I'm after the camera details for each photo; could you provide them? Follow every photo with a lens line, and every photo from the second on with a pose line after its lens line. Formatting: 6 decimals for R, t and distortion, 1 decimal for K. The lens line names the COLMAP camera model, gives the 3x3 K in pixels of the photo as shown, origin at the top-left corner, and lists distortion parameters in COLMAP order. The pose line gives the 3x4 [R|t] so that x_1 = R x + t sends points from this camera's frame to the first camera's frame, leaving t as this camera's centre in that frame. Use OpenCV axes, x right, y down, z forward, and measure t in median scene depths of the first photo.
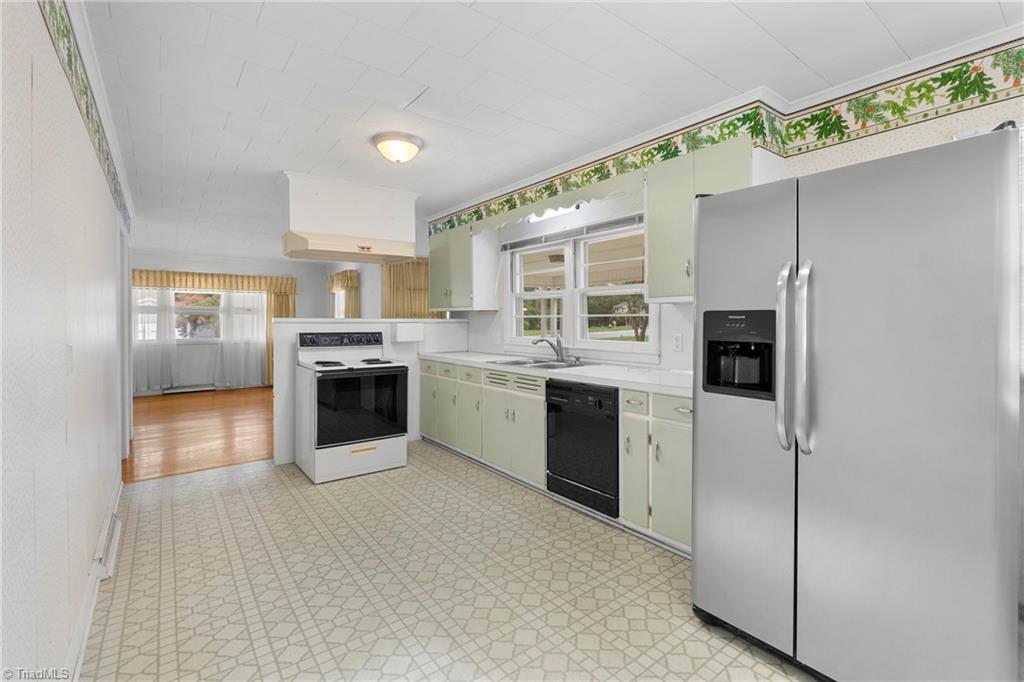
lens RADIAL K [[464.9, 0, 512.2], [0, 464.9, 321.8], [0, 0, 1]] dist [-0.000199, -0.000319]
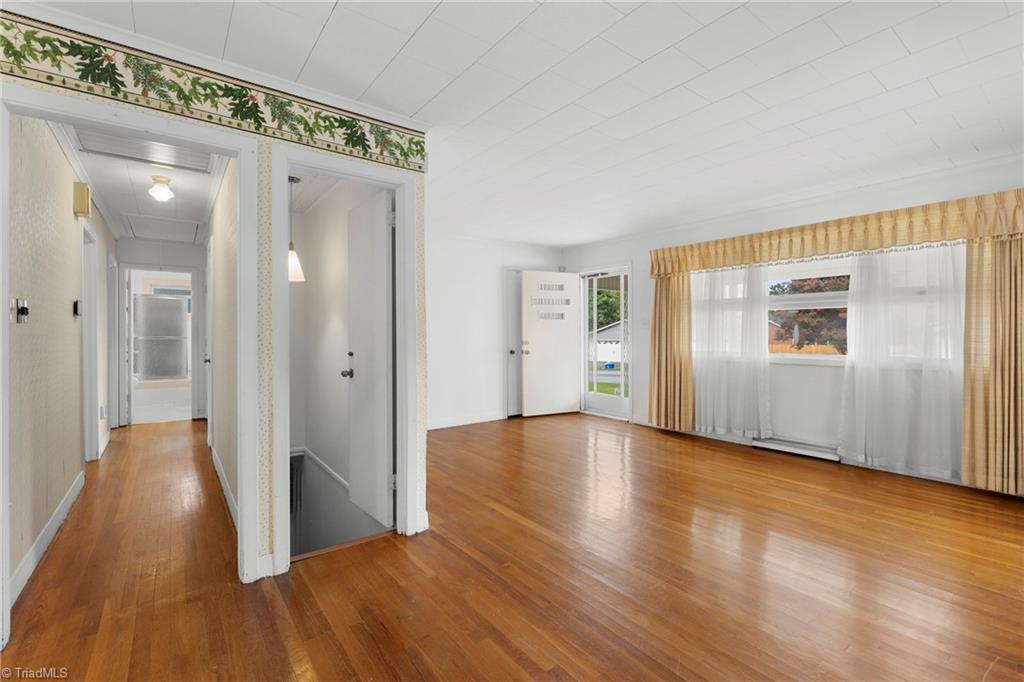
lens RADIAL K [[457.2, 0, 512.0], [0, 457.2, 341.0], [0, 0, 1]] dist [0.000114, -0.000163]
pose [[-0.005062, 0.007203, -0.999961, -0.135378], [-0.012140, 0.999900, 0.007264, 0.017267], [0.999913, 0.012176, -0.004974, 0.561778]]
